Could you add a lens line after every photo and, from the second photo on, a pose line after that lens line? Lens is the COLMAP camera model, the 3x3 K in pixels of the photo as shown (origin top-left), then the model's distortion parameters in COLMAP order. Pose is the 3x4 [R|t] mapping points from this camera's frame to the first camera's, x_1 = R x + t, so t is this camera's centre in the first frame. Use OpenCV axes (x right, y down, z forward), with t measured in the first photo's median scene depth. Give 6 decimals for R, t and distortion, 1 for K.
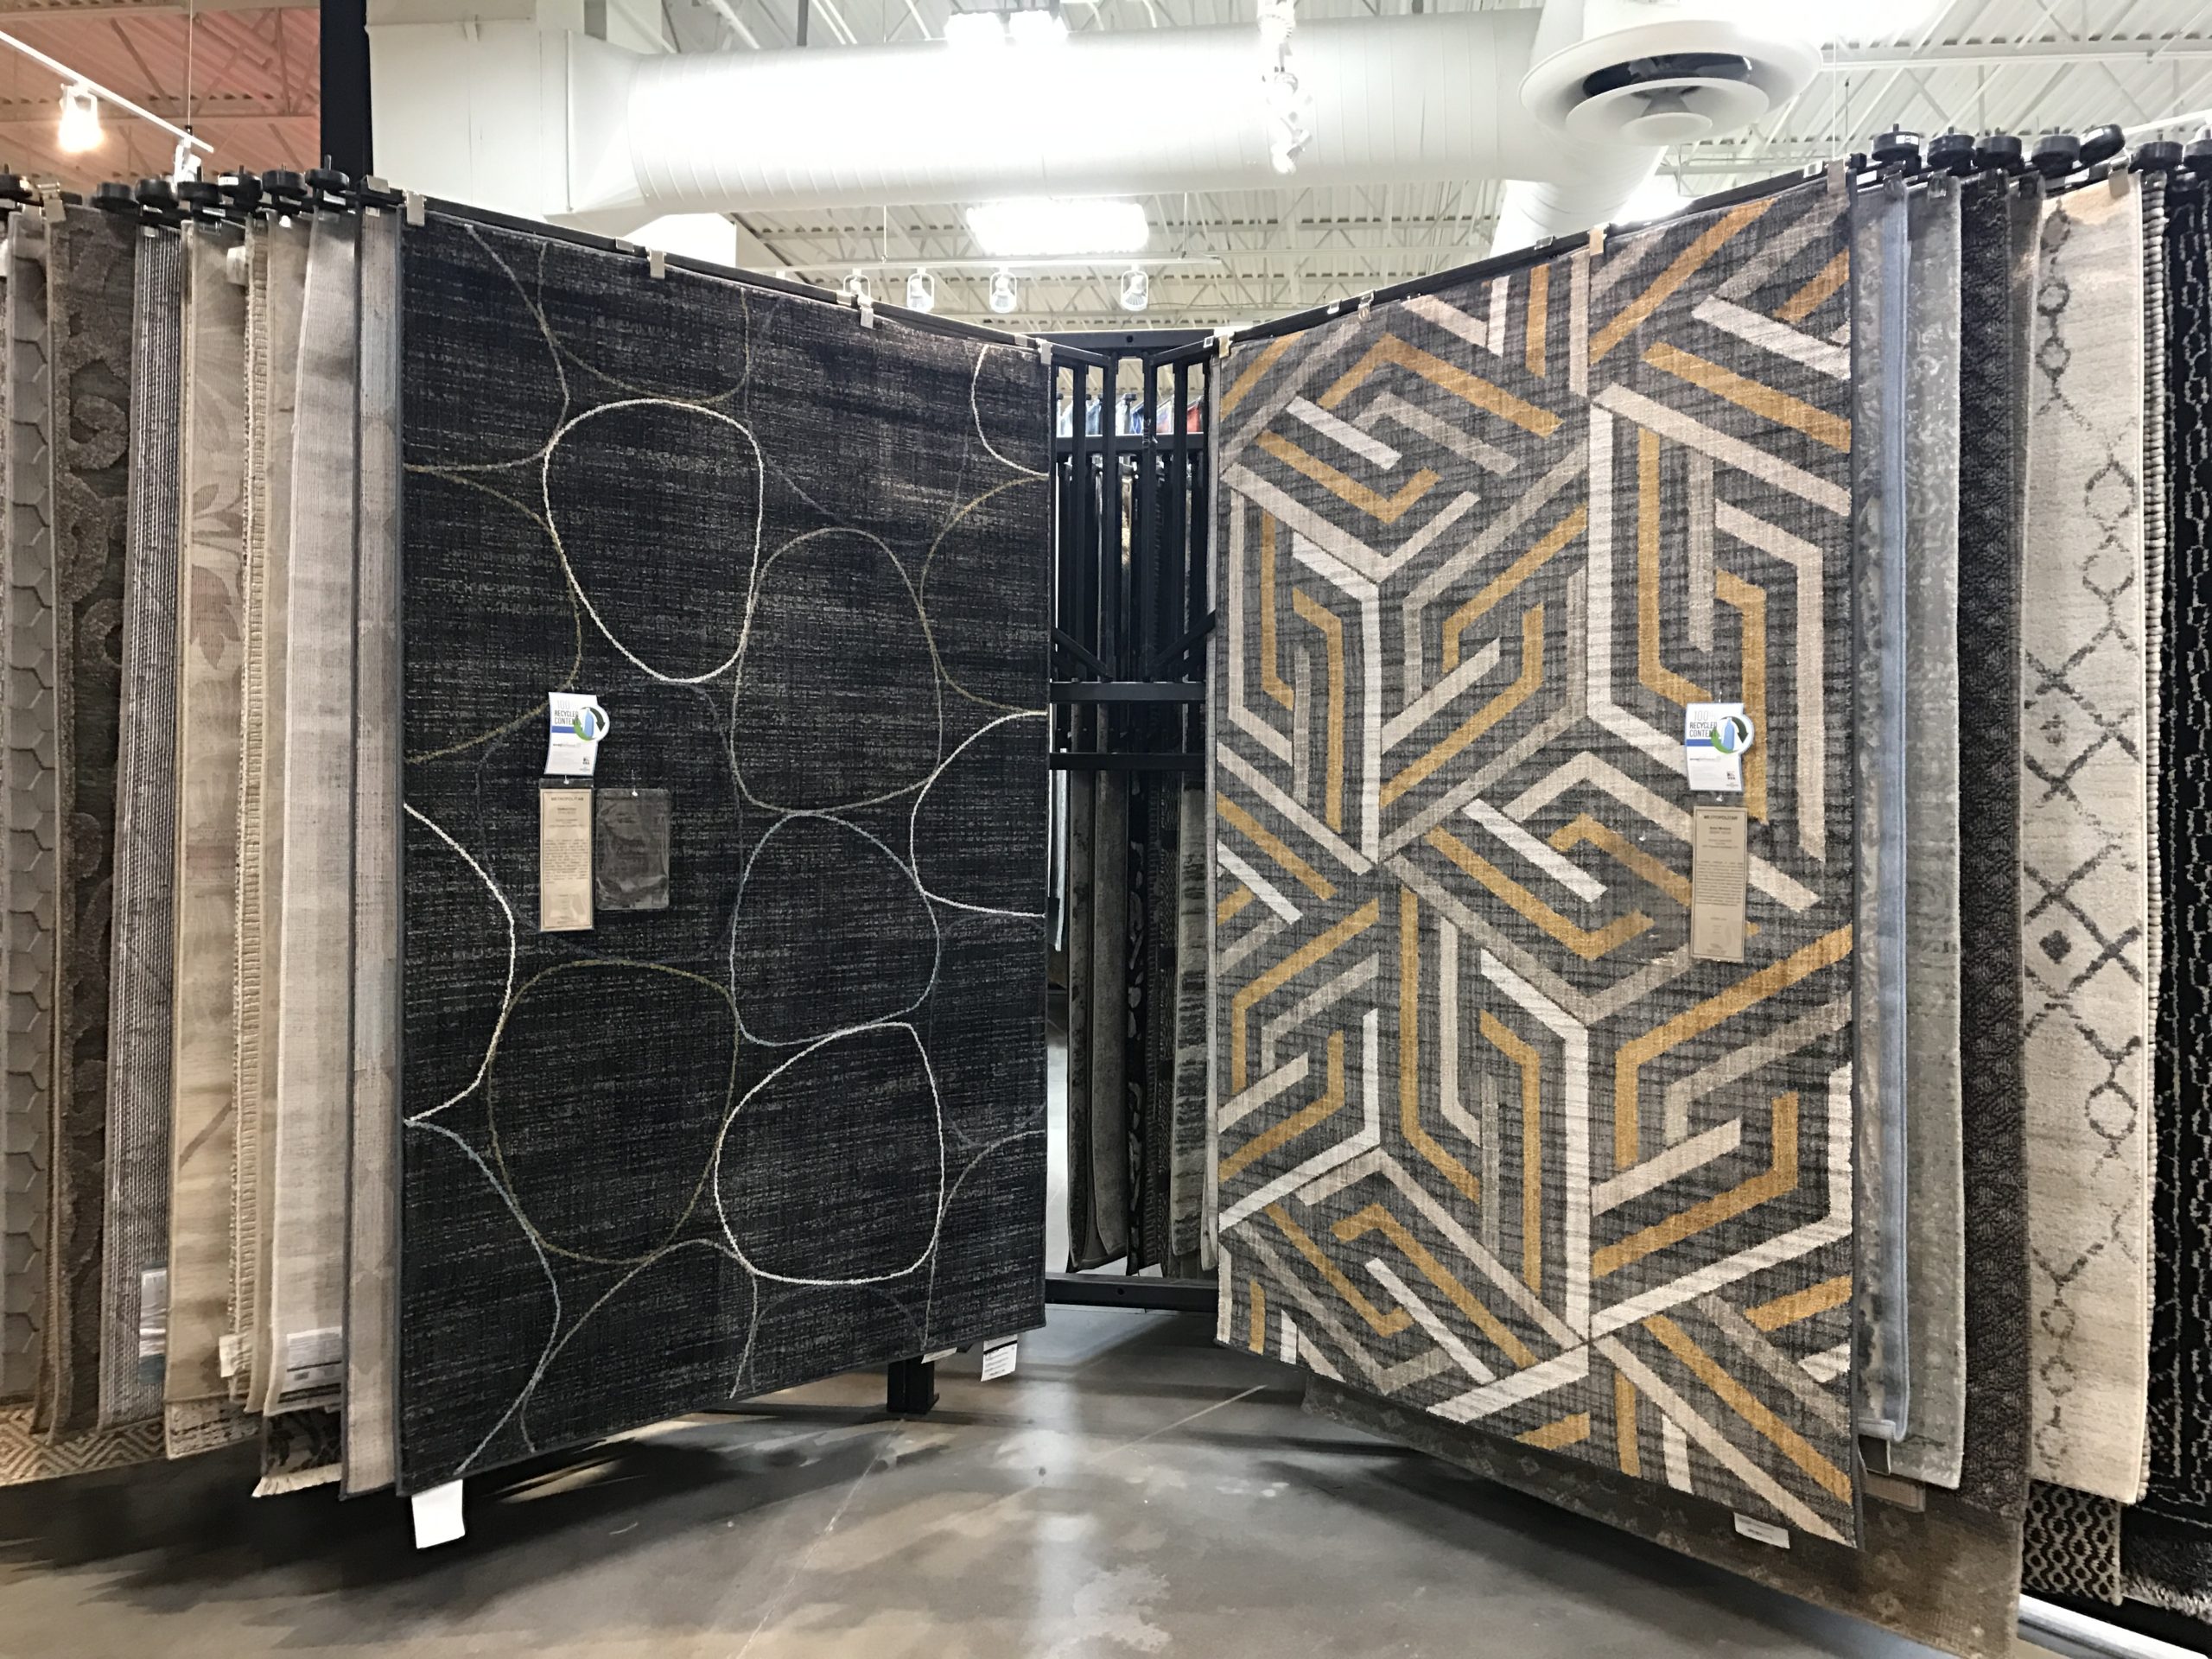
lens RADIAL K [[1786.7, 0, 1103.4], [0, 1786.7, 811.8], [0, 0, 1]] dist [0.028390, -0.037610]
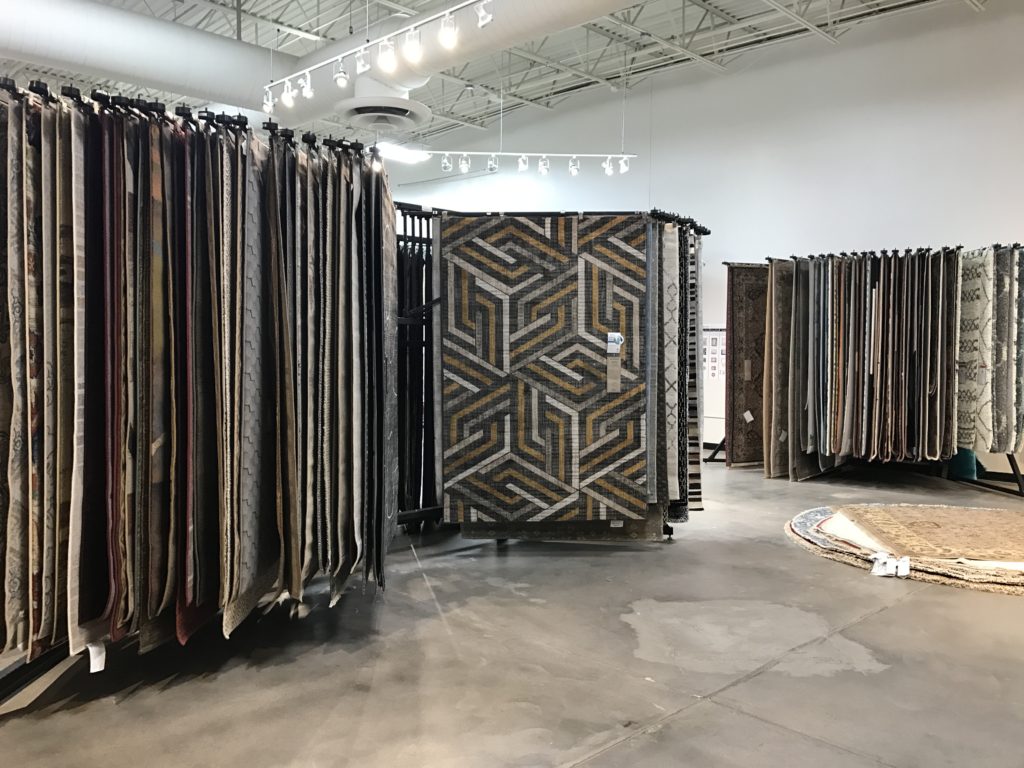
lens RADIAL K [[827.1, 0, 481.7], [0, 827.1, 378.3], [0, 0, 1]] dist [0.028390, -0.037610]
pose [[0.637433, -0.035151, 0.769704, -1.361875], [0.012141, 0.999293, 0.035581, -0.025218], [-0.770410, -0.013336, 0.637409, -0.013980]]
